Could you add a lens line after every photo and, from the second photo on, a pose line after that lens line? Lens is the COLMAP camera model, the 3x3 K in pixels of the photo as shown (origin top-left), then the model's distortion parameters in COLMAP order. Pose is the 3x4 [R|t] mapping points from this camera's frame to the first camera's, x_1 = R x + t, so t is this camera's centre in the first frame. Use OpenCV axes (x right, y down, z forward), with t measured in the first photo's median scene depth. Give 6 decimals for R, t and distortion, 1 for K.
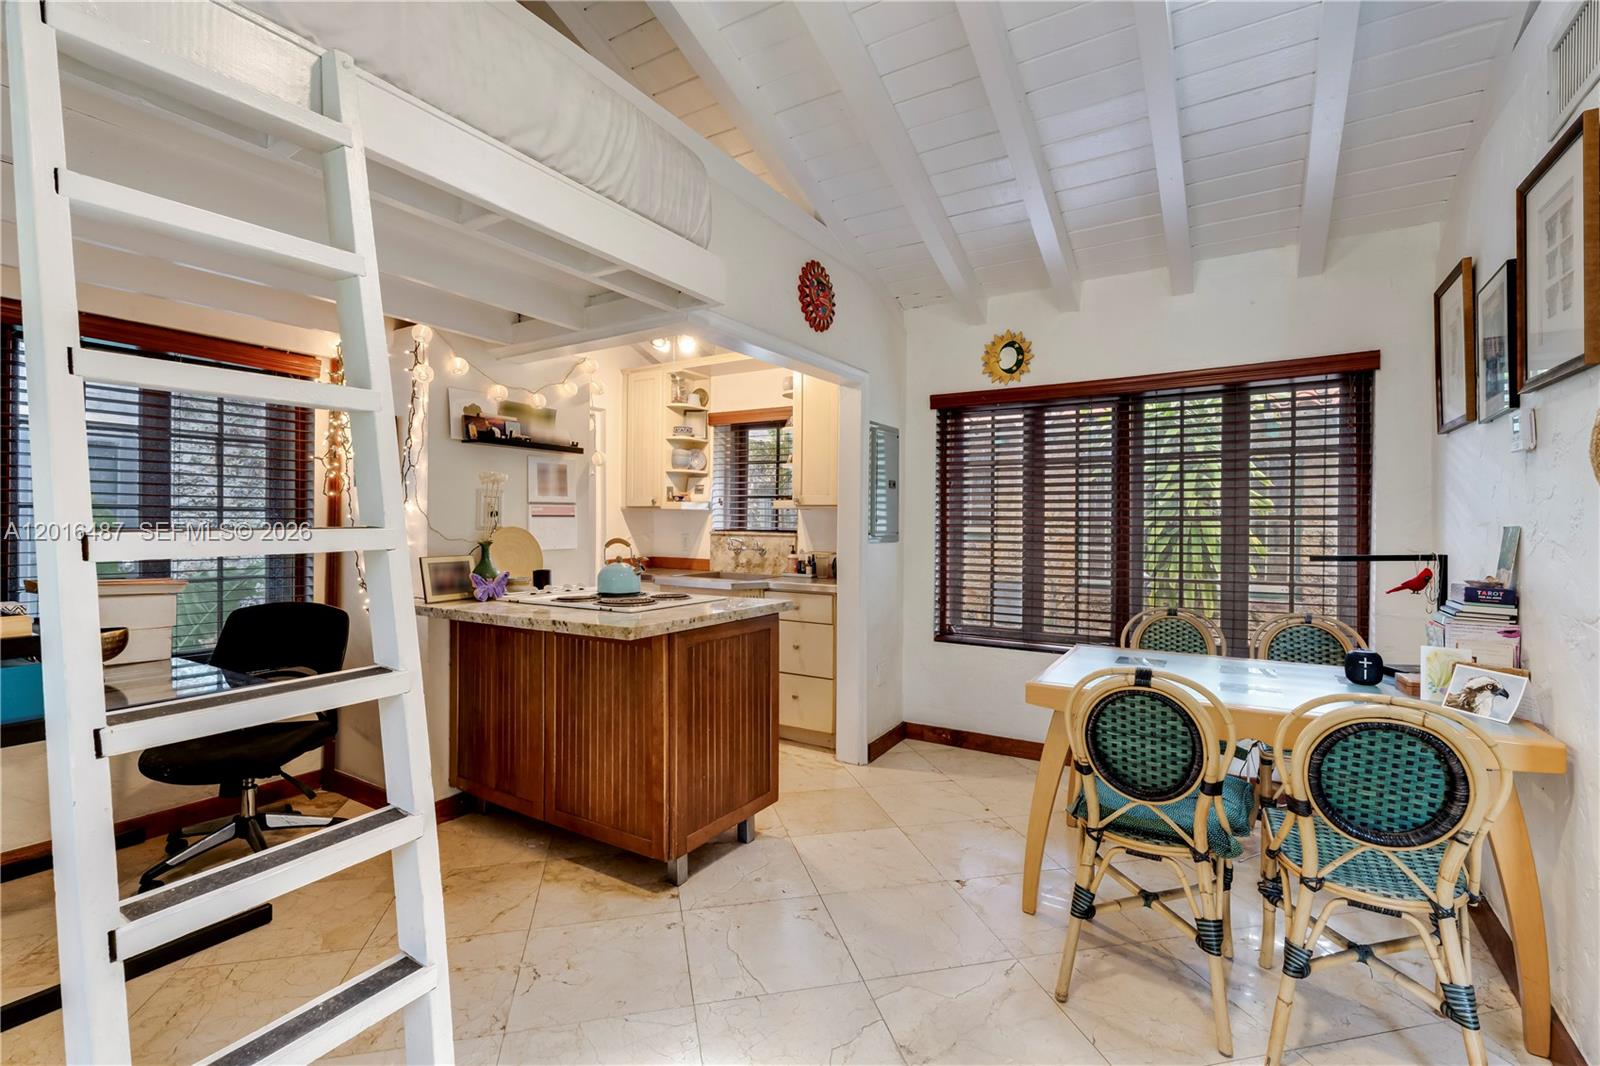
lens RADIAL K [[706.9, 0, 774.7], [0, 706.9, 521.2], [0, 0, 1]] dist [0.001825, -0.000248]
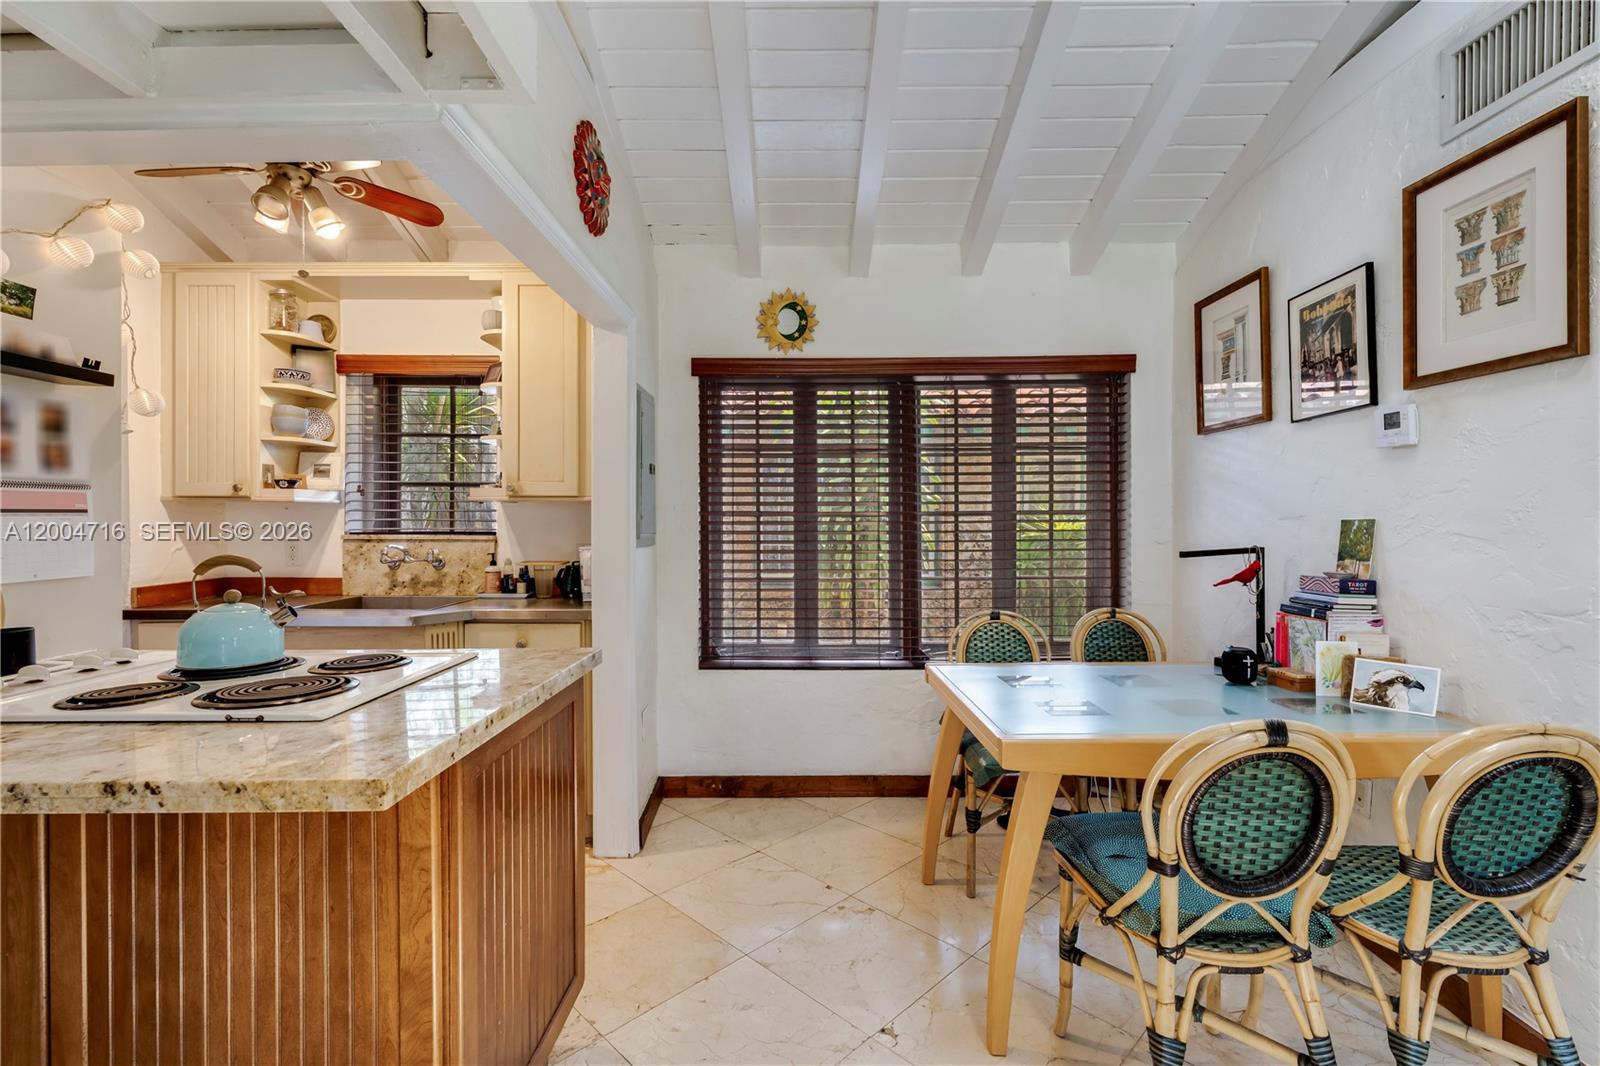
lens RADIAL K [[706.9, 0, 774.7], [0, 706.9, 521.2], [0, 0, 1]] dist [0.001825, -0.000248]
pose [[0.846849, -0.008579, 0.531764, -0.132898], [0.005798, 0.999959, 0.006900, -0.001056], [-0.531802, -0.002760, 0.846864, 0.307453]]
